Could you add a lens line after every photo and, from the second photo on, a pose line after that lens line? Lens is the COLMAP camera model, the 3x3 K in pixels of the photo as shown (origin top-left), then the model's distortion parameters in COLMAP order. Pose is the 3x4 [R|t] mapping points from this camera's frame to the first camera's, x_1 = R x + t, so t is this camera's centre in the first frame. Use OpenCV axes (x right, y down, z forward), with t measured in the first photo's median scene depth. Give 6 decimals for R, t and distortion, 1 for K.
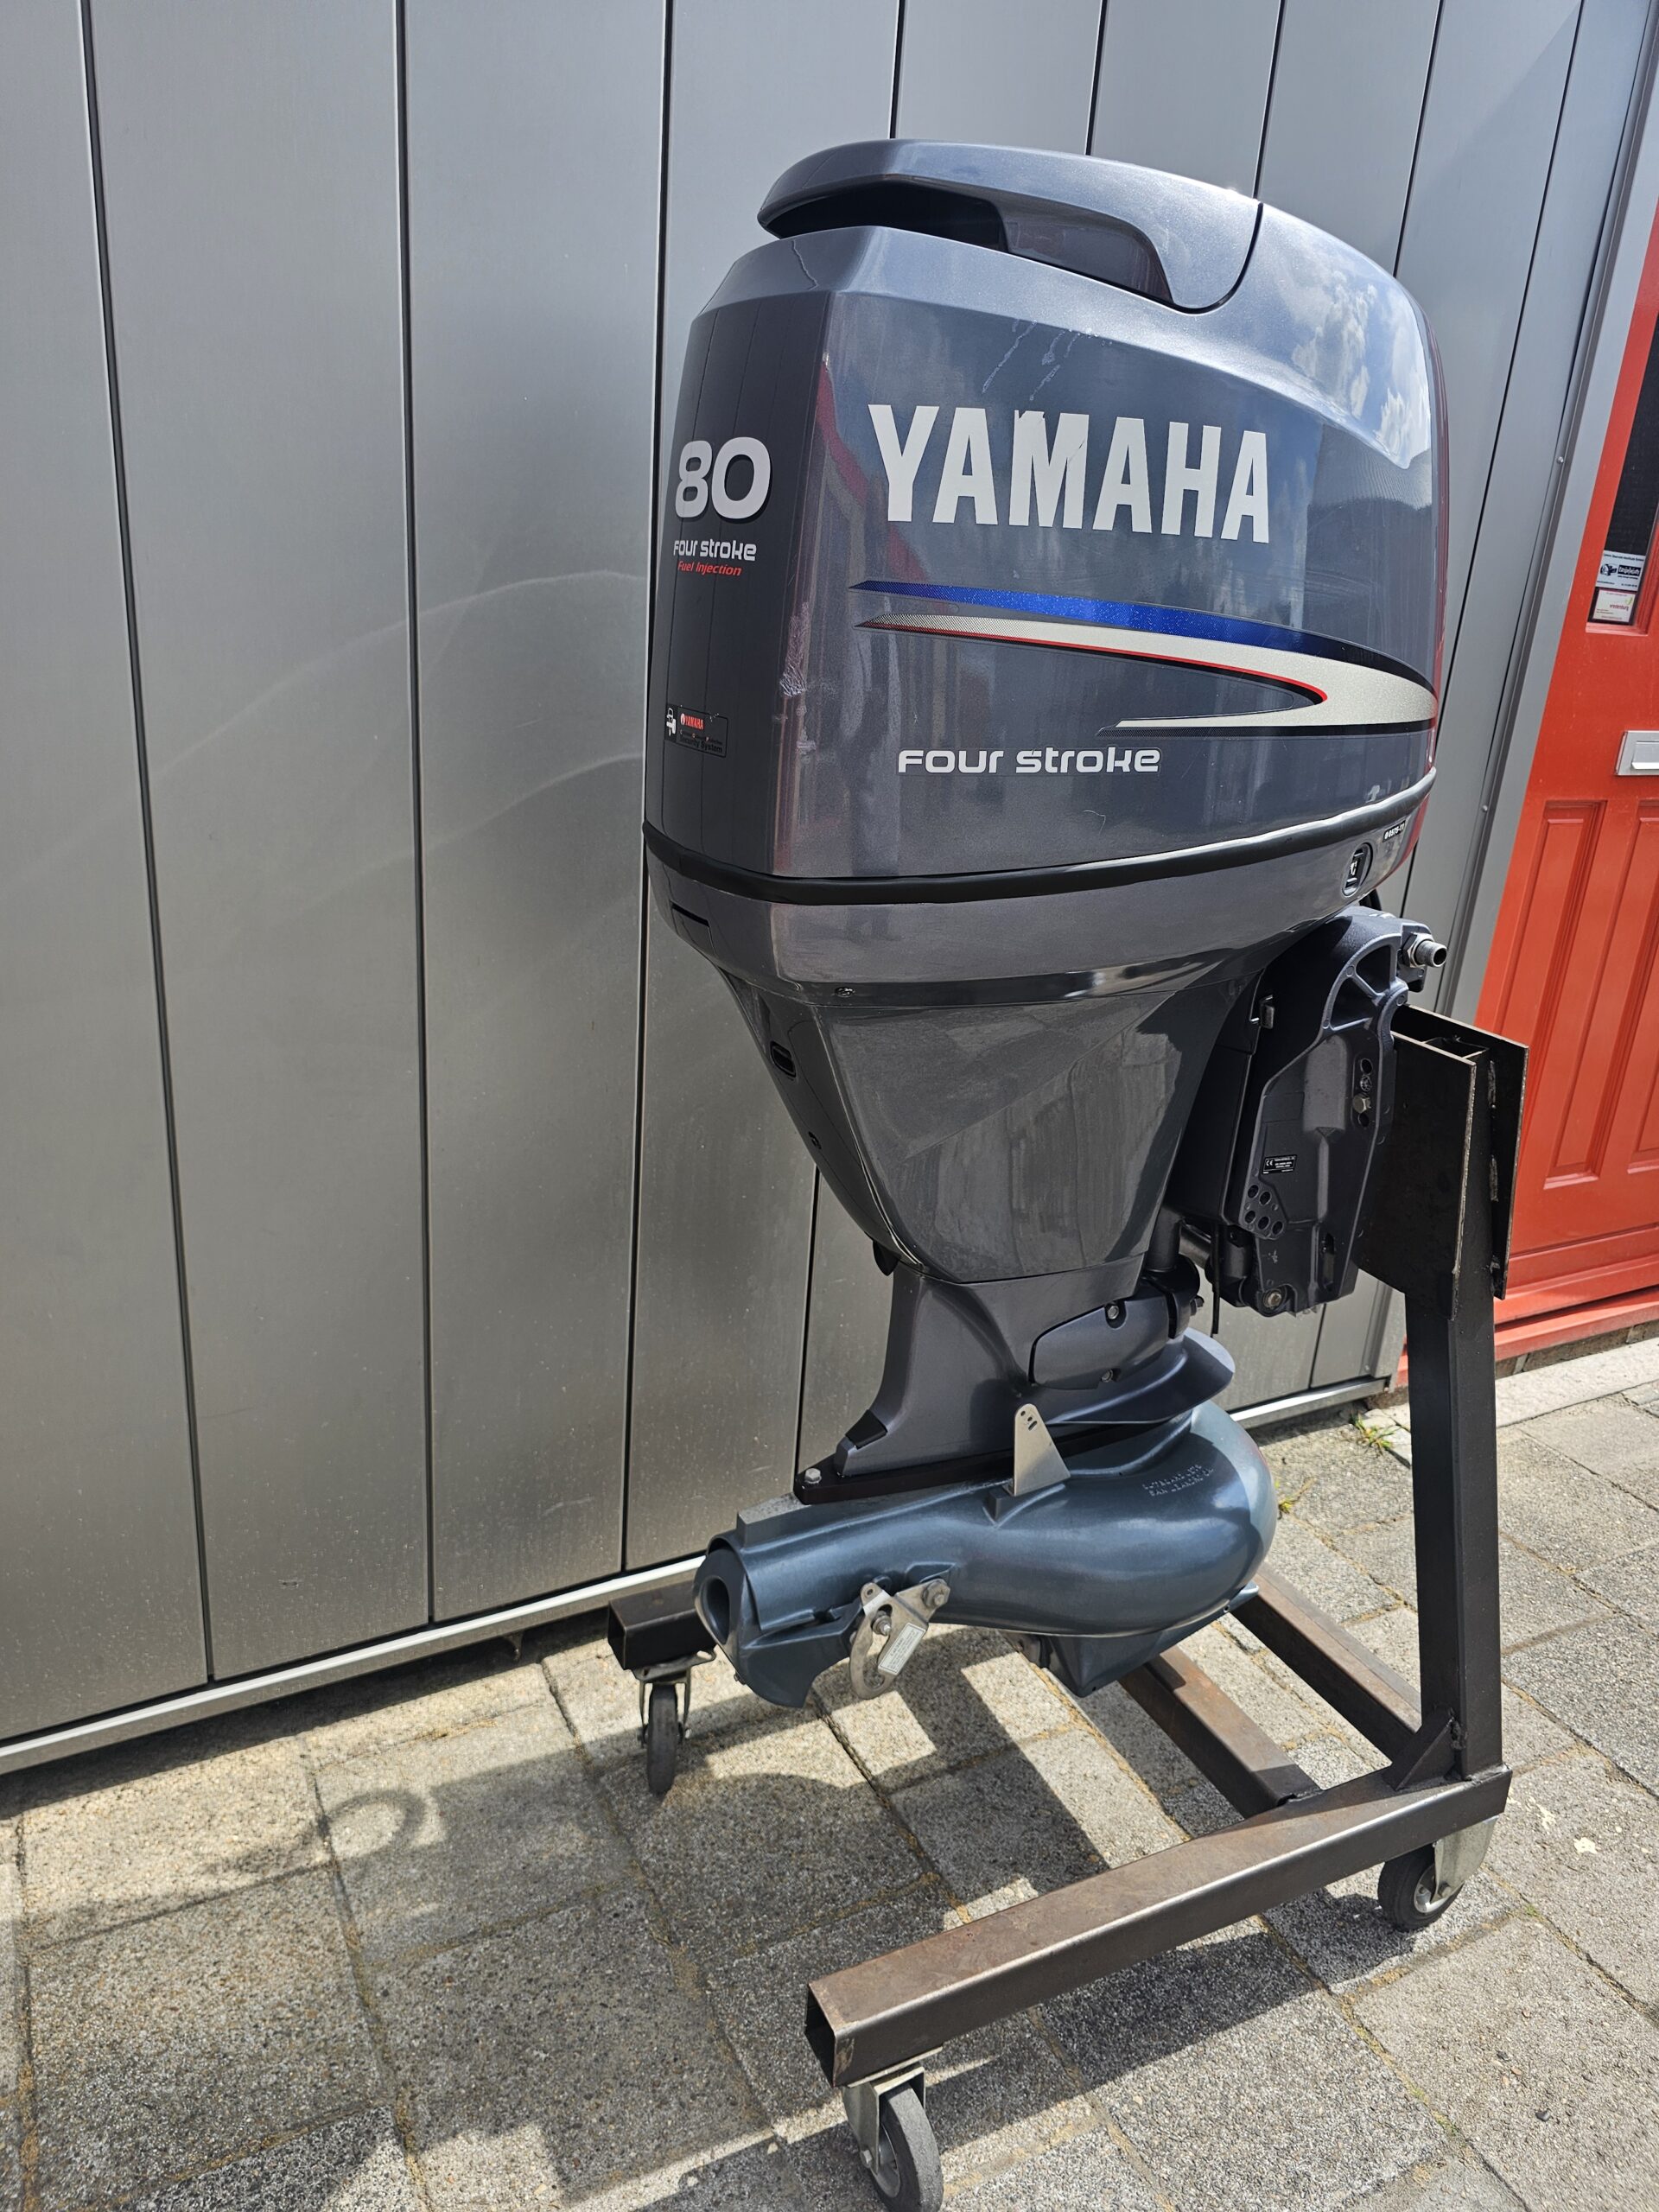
lens RADIAL K [[1511.2, 0, 840.6], [0, 1511.2, 1095.8], [0, 0, 1]] dist [0.025252, -0.030677]
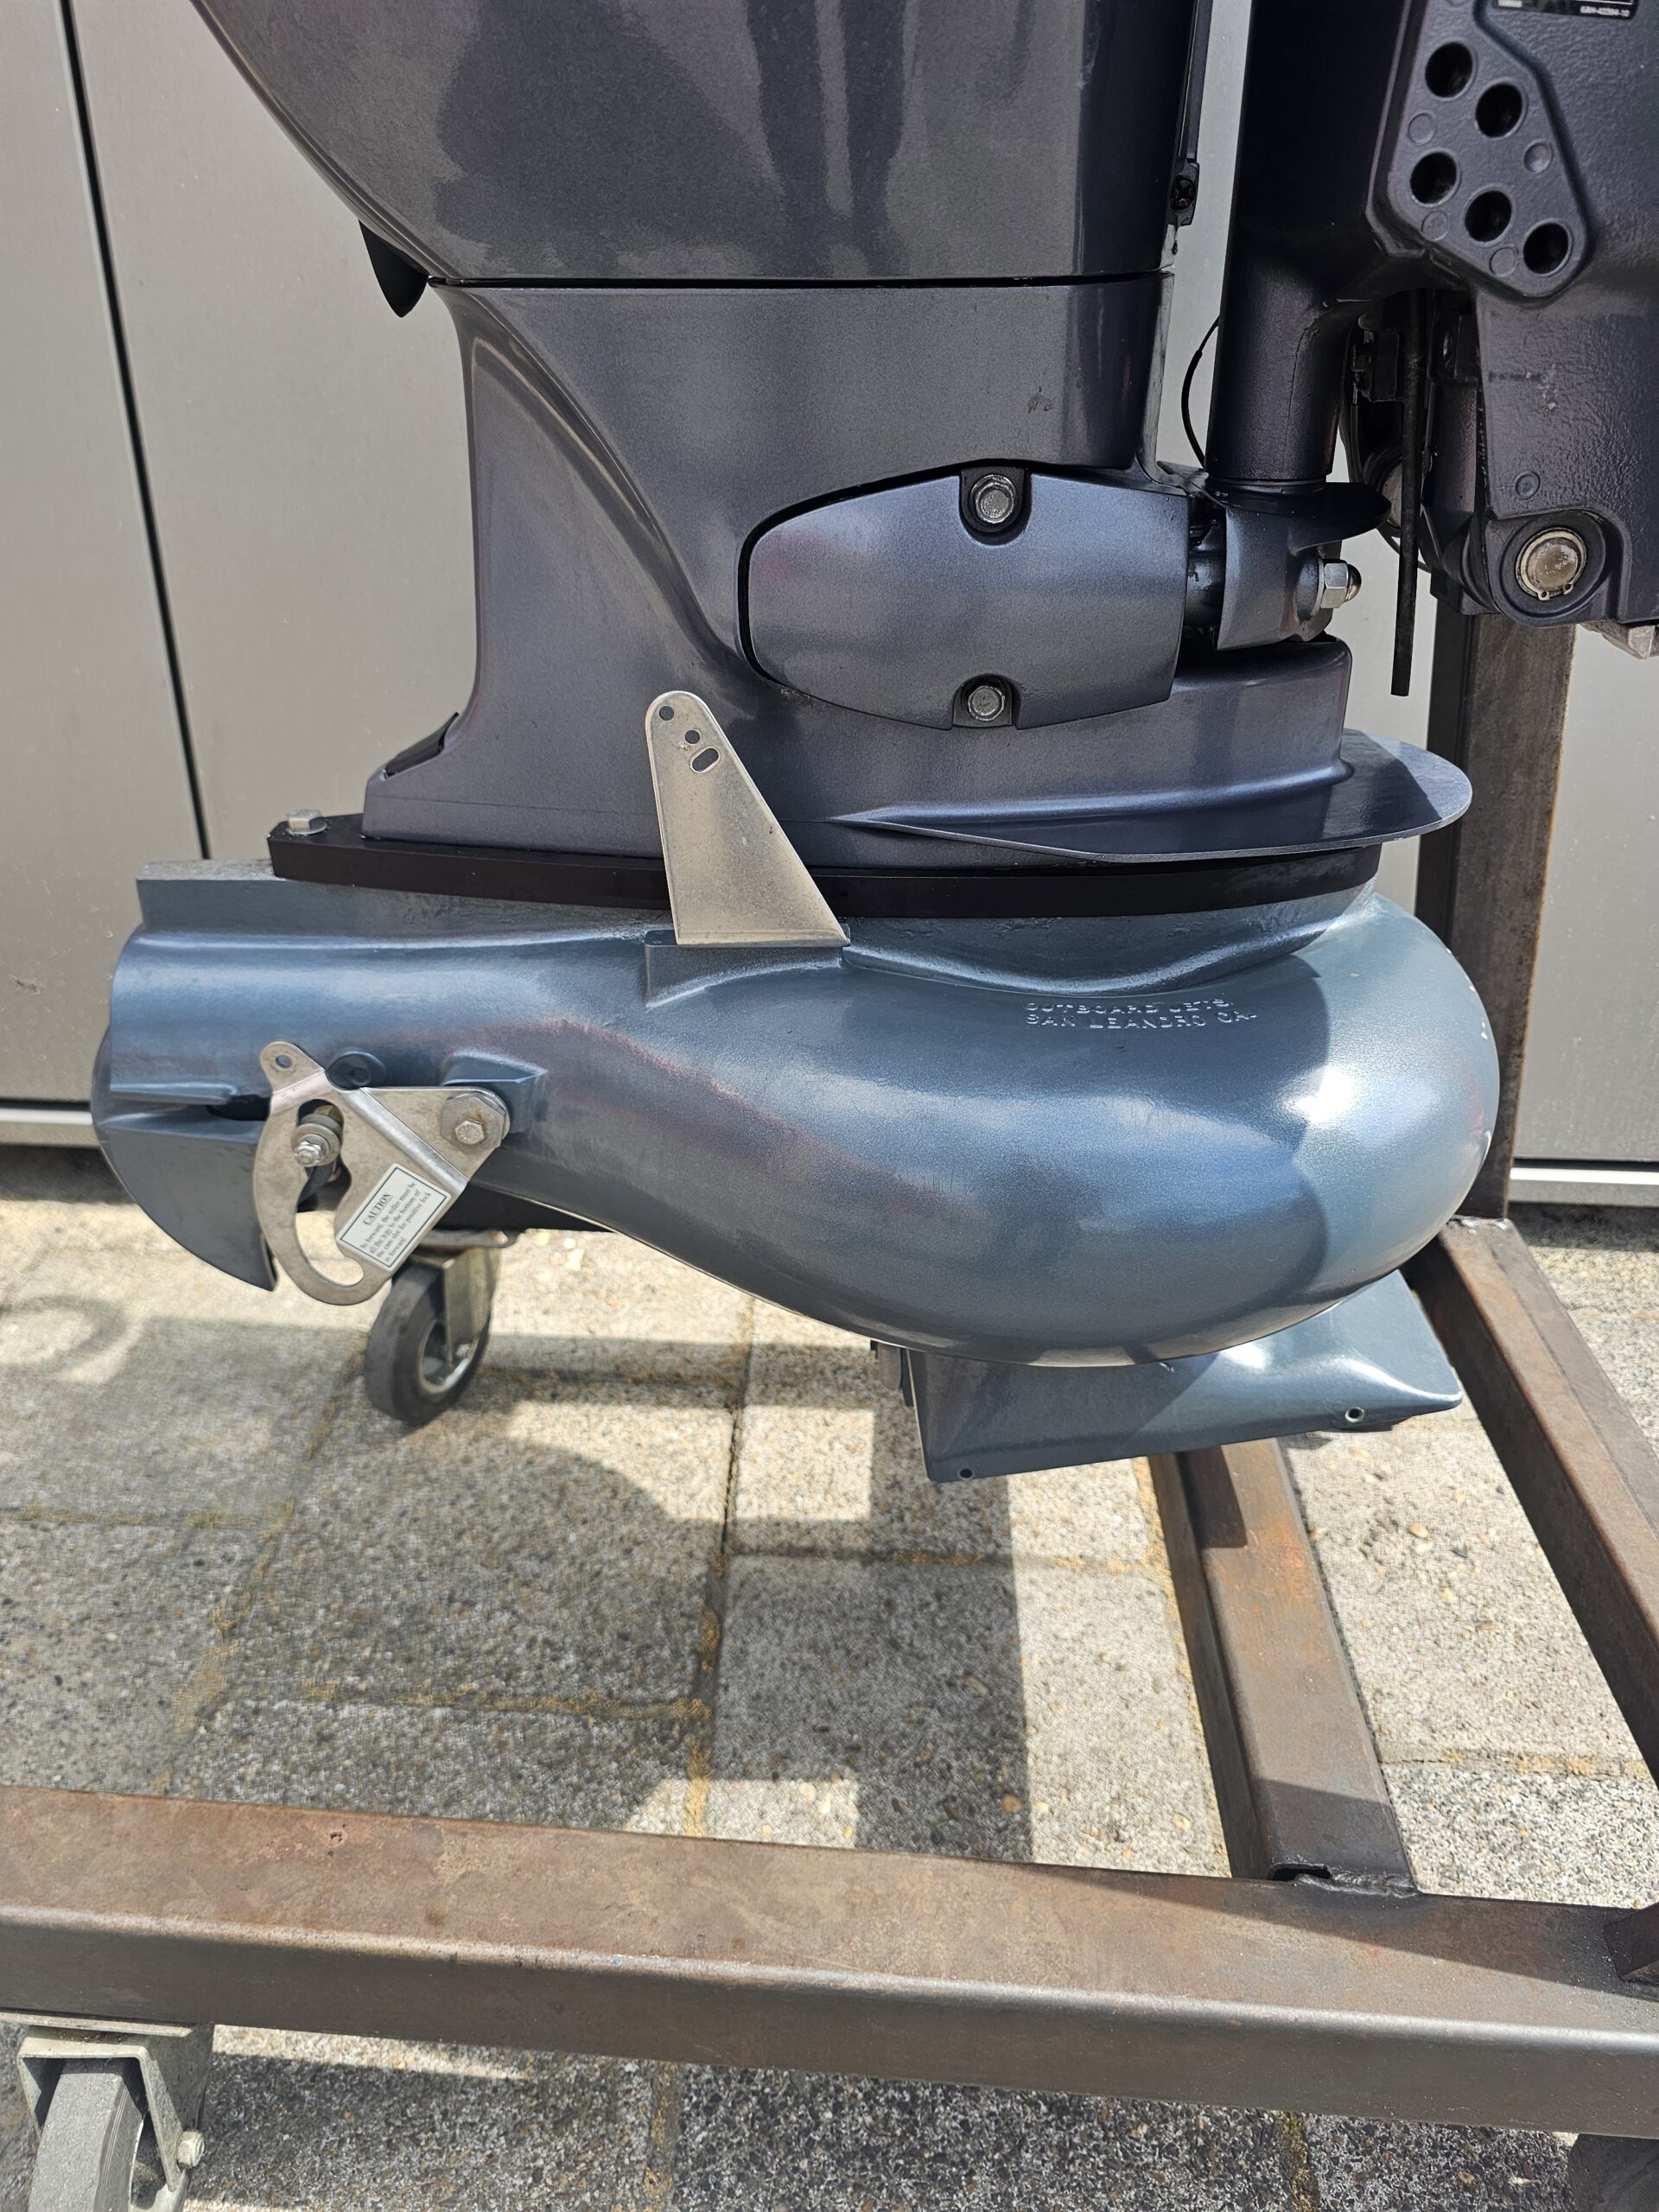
lens RADIAL K [[1511.2, 0, 840.6], [0, 1511.2, 1095.8], [0, 0, 1]] dist [0.025252, -0.030677]
pose [[0.871819, 0.209110, -0.442951, 0.291456], [-0.138254, 0.972578, 0.187025, 0.188032], [0.469913, -0.101812, 0.876822, 0.556890]]
